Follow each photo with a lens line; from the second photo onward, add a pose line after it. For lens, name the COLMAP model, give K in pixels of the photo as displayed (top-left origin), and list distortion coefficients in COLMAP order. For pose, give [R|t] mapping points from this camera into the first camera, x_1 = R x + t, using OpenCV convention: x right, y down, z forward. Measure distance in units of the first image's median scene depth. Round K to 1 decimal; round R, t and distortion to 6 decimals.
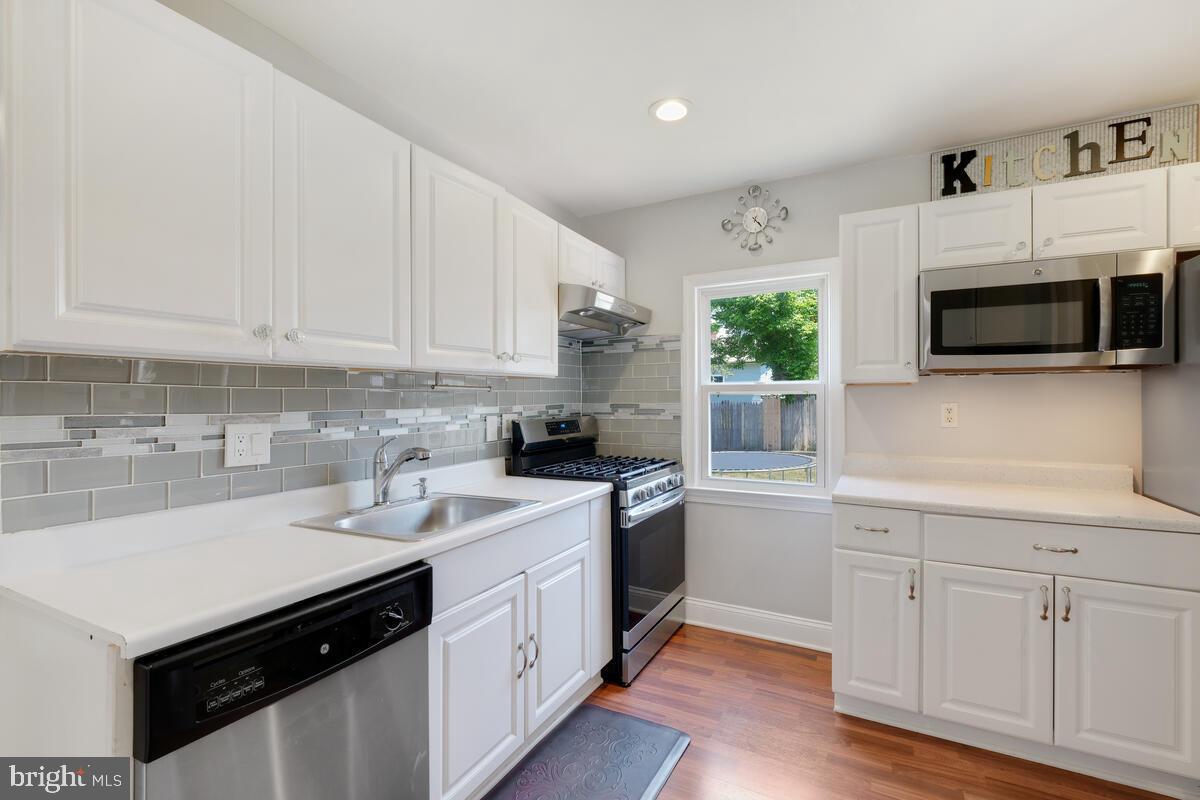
lens RADIAL K [[528.1, 0, 600.0], [0, 528.1, 400.0], [0, 0, 1]] dist [-0.001437, 0.000428]
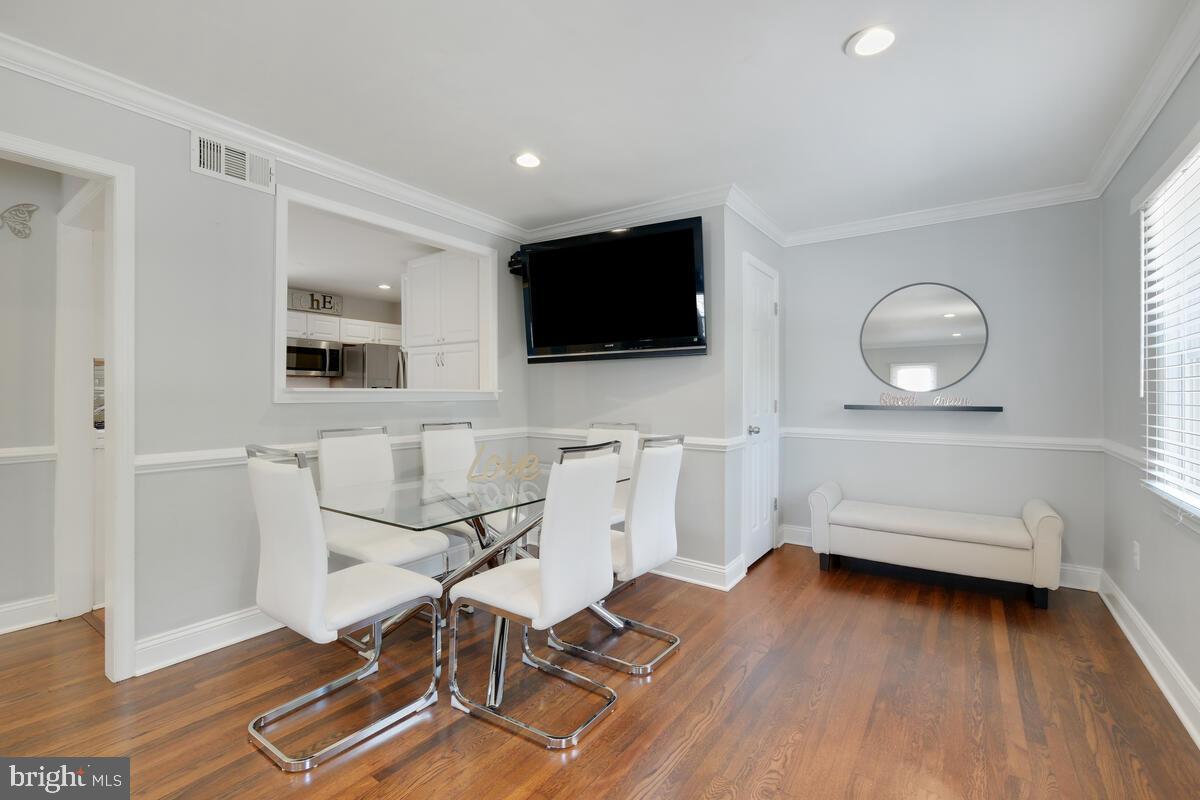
lens RADIAL K [[523.6, 0, 601.5], [0, 523.6, 394.9], [0, 0, 1]] dist [-0.009532, -0.000130]
pose [[0.134316, 0.000968, 0.990938, -1.612056], [0.004242, 0.999990, -0.001552, 0.051263], [-0.990929, 0.004412, 0.134310, -0.887967]]
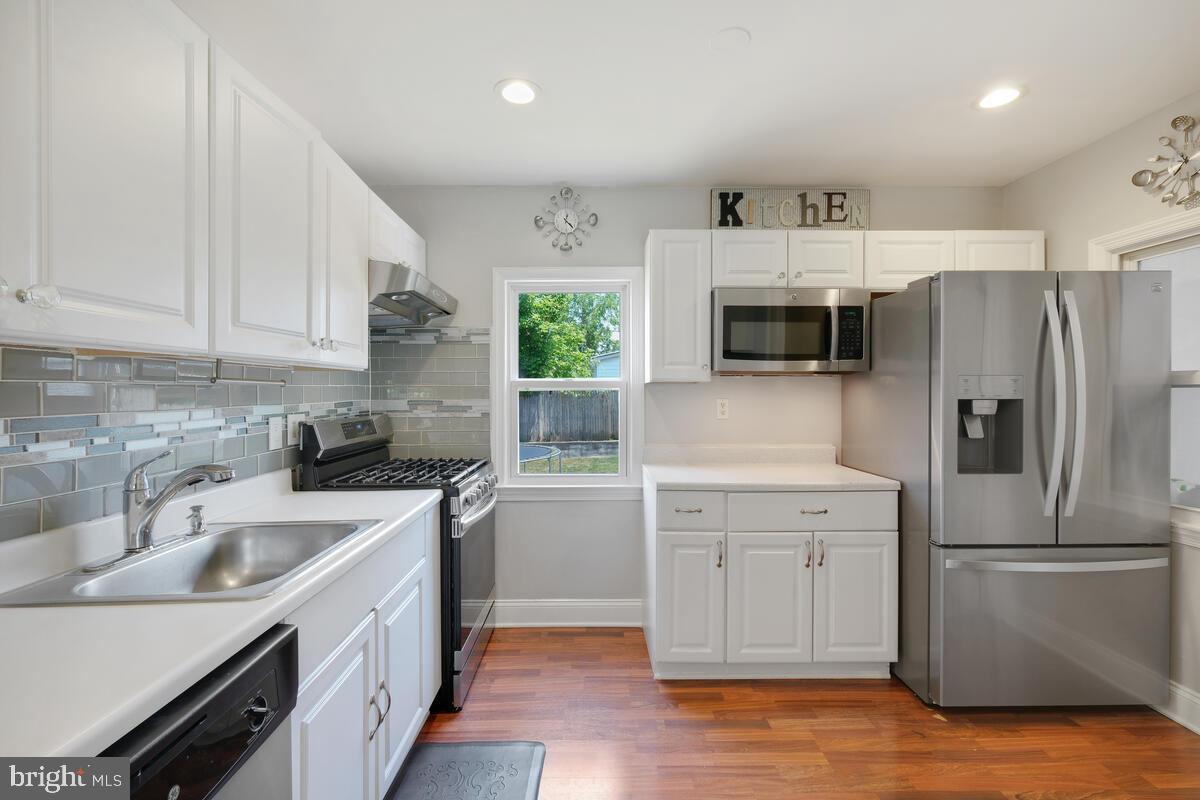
lens RADIAL K [[523.7, 0, 592.9], [0, 523.7, 395.2], [0, 0, 1]] dist [0.000375, 0.000141]
pose [[0.878263, -0.000277, 0.478179, -0.178949], [-0.000984, 0.999997, 0.002387, -0.005585], [-0.478178, -0.002567, 0.878259, 0.095992]]
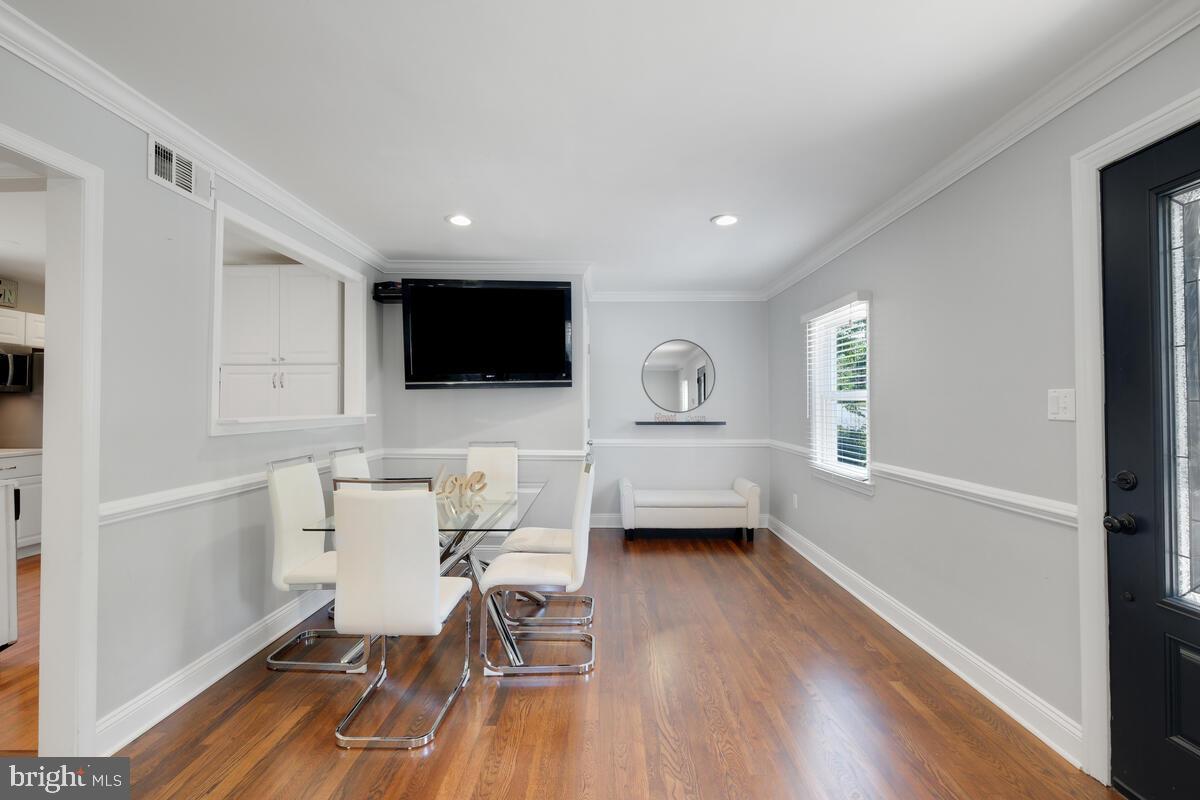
lens RADIAL K [[523.6, 0, 601.5], [0, 523.6, 394.9], [0, 0, 1]] dist [-0.009532, -0.000130]
pose [[-0.454891, 0.018354, 0.890358, -1.866209], [0.006037, 0.999828, -0.017526, 0.005108], [-0.890527, -0.002597, -0.454923, -0.252440]]
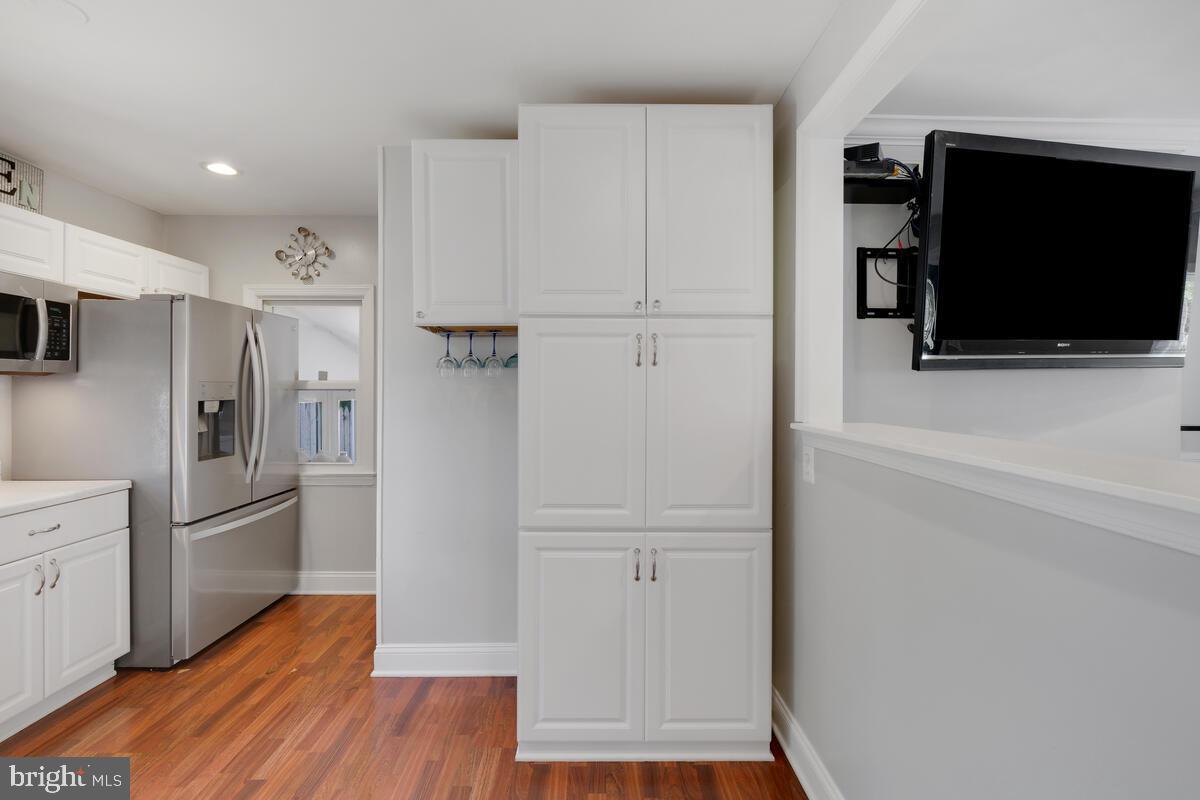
lens RADIAL K [[523.6, 0, 601.5], [0, 523.6, 394.9], [0, 0, 1]] dist [-0.009532, -0.000130]
pose [[-0.475009, -0.007122, 0.879952, -0.550769], [0.003022, 0.999948, 0.009725, -0.017327], [-0.879976, 0.007278, -0.474963, 0.350346]]
